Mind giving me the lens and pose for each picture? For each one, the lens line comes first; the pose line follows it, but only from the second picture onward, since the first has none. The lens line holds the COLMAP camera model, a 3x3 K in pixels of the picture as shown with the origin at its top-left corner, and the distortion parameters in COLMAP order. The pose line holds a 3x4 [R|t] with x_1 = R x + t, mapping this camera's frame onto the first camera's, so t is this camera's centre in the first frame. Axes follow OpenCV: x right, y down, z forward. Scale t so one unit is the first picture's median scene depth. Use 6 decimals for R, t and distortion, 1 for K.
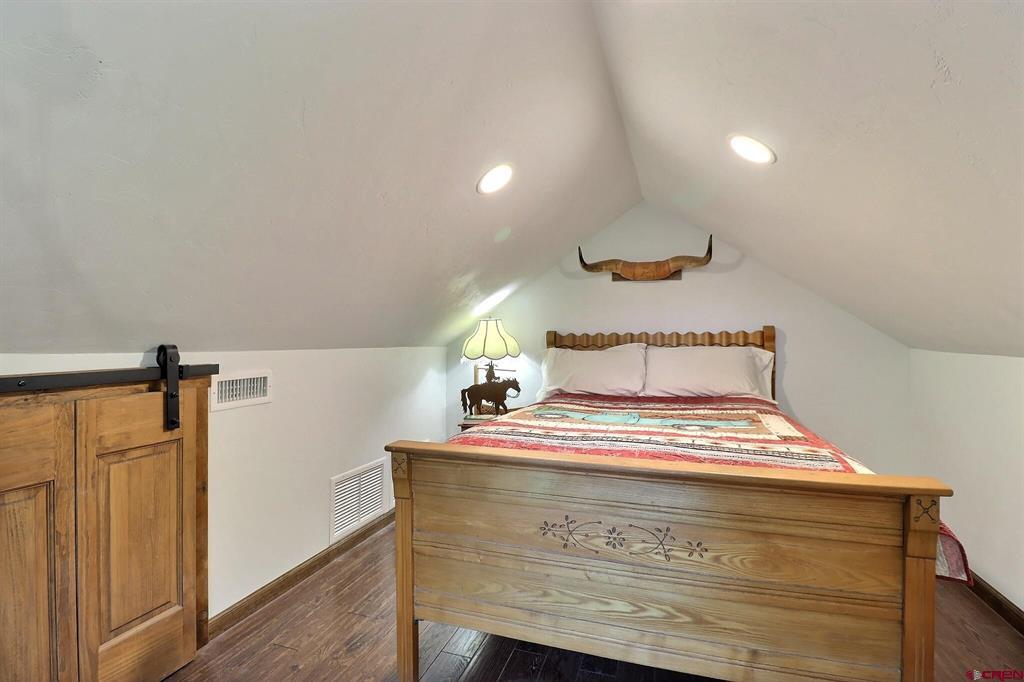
lens RADIAL K [[475.7, 0, 516.4], [0, 475.7, 344.3], [0, 0, 1]] dist [0.000358, -0.012778]
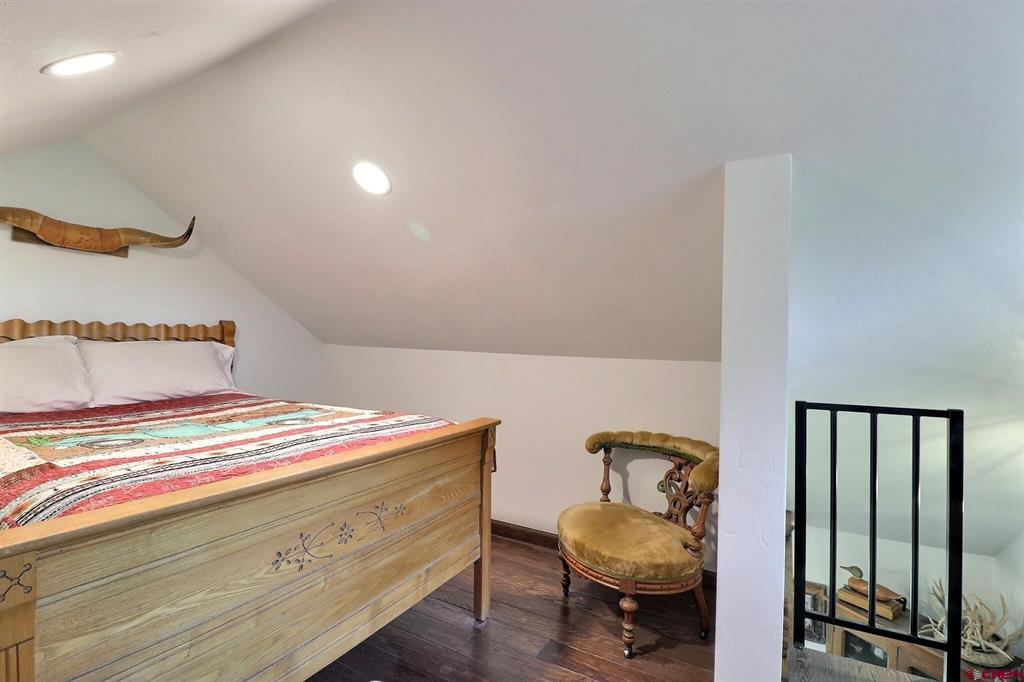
lens RADIAL K [[475.7, 0, 517.2], [0, 475.7, 341.6], [0, 0, 1]] dist [0.000358, -0.012778]
pose [[0.187799, 0.004086, 0.982199, -0.338051], [-0.010983, 0.999938, -0.002060, 0.000588], [-0.982146, -0.010401, 0.187832, 0.218022]]
